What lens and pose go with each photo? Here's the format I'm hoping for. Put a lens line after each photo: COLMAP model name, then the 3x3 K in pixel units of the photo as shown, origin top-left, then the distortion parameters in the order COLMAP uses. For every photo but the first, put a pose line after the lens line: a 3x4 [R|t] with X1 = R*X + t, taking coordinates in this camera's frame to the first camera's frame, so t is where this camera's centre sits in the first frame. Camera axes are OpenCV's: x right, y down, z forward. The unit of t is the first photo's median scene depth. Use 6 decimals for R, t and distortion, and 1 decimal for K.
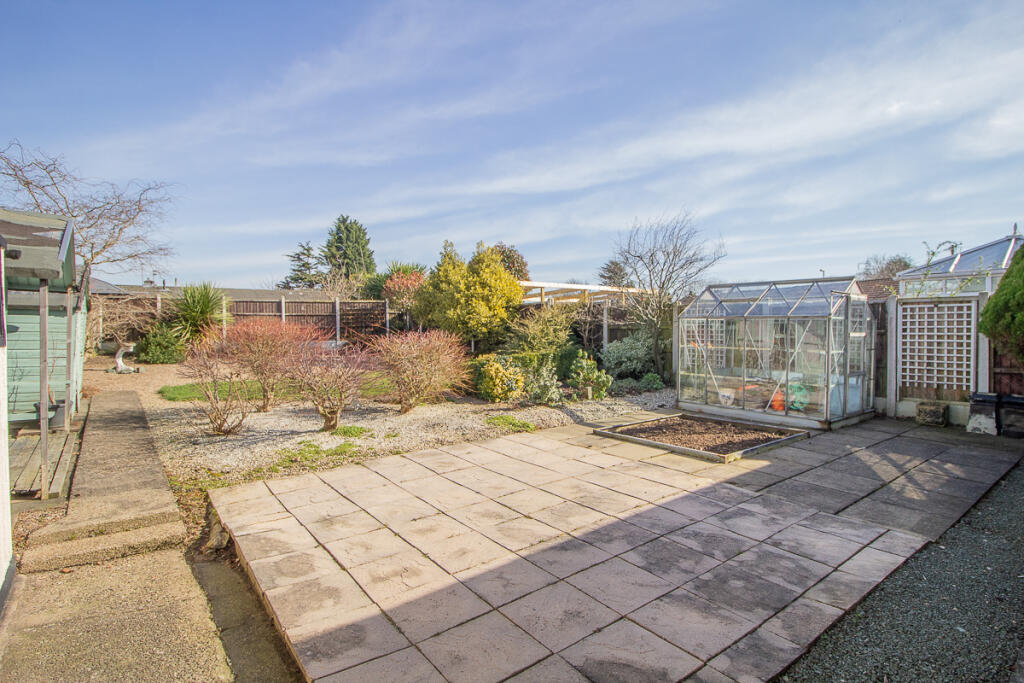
lens RADIAL K [[523.0, 0, 513.7], [0, 523.0, 336.9], [0, 0, 1]] dist [-0.020715, -0.002960]
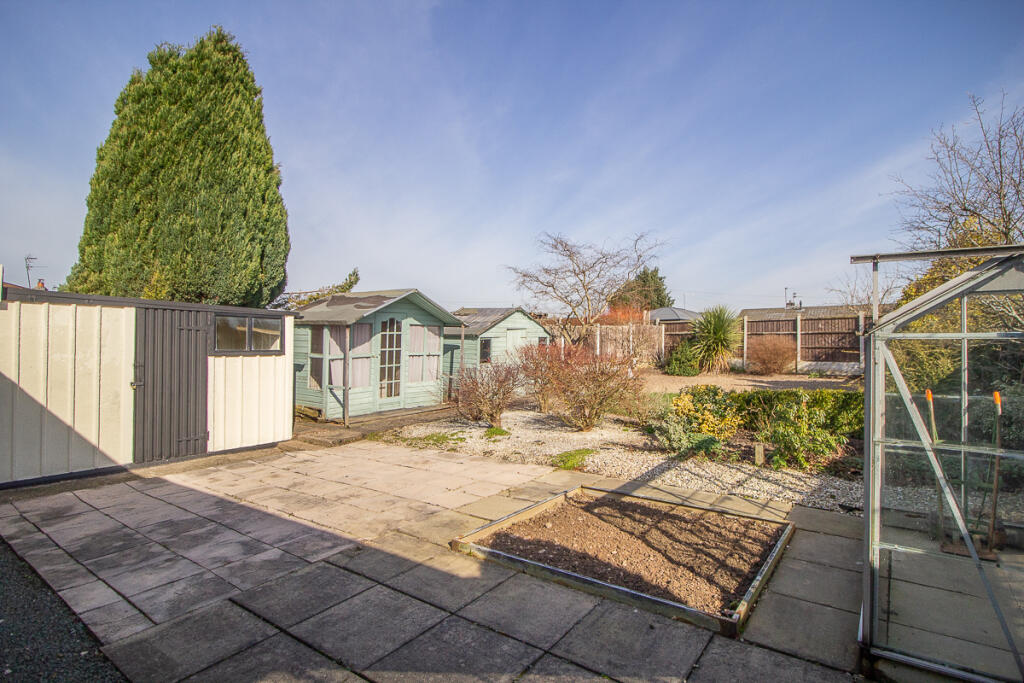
lens RADIAL K [[523.0, 0, 513.6], [0, 523.0, 338.4], [0, 0, 1]] dist [-0.020715, -0.002960]
pose [[0.288882, -0.004738, -0.957353, 1.570780], [-0.025691, 0.999589, -0.012699, -0.043391], [0.957020, 0.028264, 0.288642, 1.250545]]
